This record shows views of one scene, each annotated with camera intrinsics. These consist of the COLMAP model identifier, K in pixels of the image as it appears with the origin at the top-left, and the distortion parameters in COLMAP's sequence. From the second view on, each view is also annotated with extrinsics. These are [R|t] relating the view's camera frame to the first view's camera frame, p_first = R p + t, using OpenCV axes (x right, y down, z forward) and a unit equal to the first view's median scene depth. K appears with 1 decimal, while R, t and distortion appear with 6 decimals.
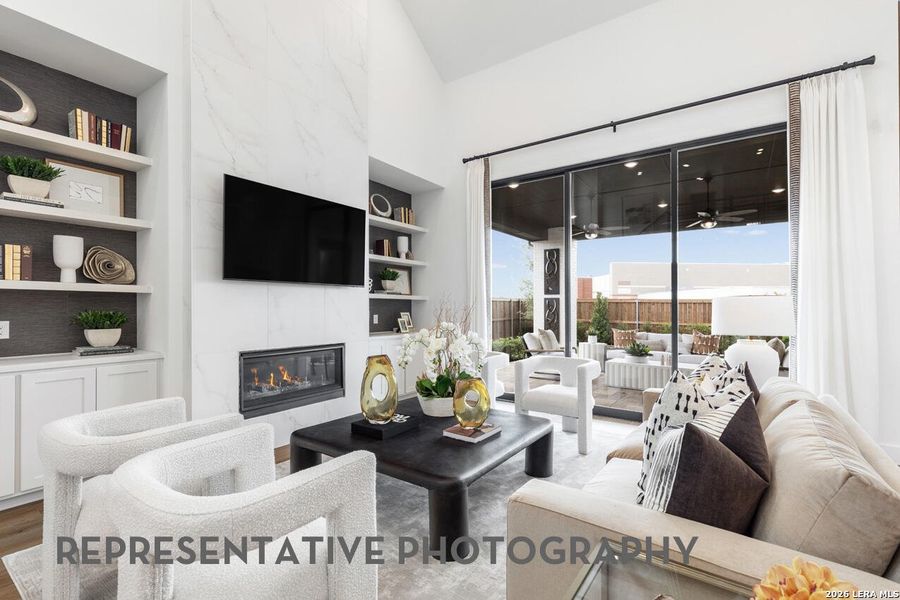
lens RADIAL K [[410.2, 0, 450.6], [0, 410.2, 308.7], [0, 0, 1]] dist [0.000684, -0.000332]
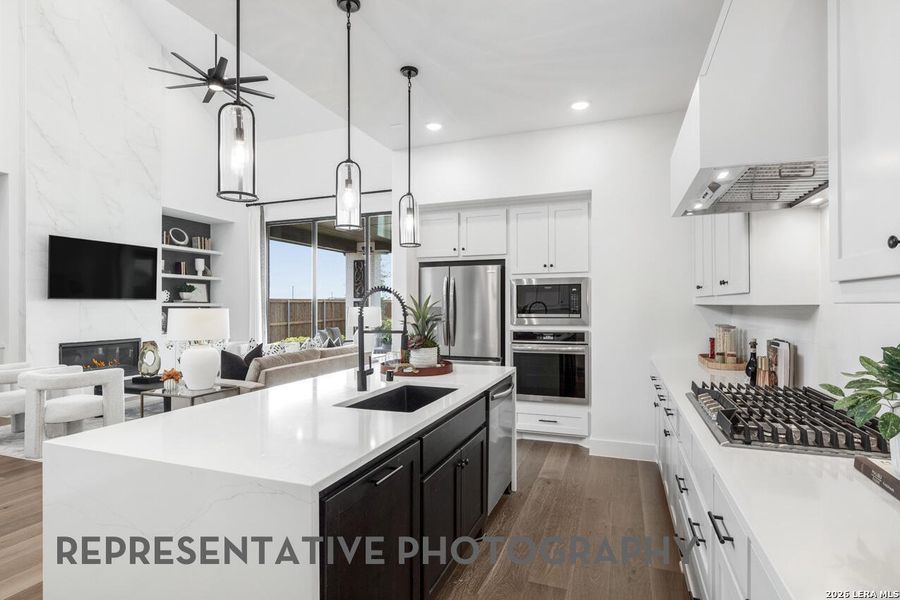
lens RADIAL K [[465.5, 0, 452.1], [0, 465.5, 299.9], [0, 0, 1]] dist [0.001441, 0.000155]
pose [[0.968223, -0.005456, 0.250030, 0.314497], [0.009374, 0.999851, -0.014480, -0.013989], [-0.249914, 0.016363, 0.968130, -0.698713]]
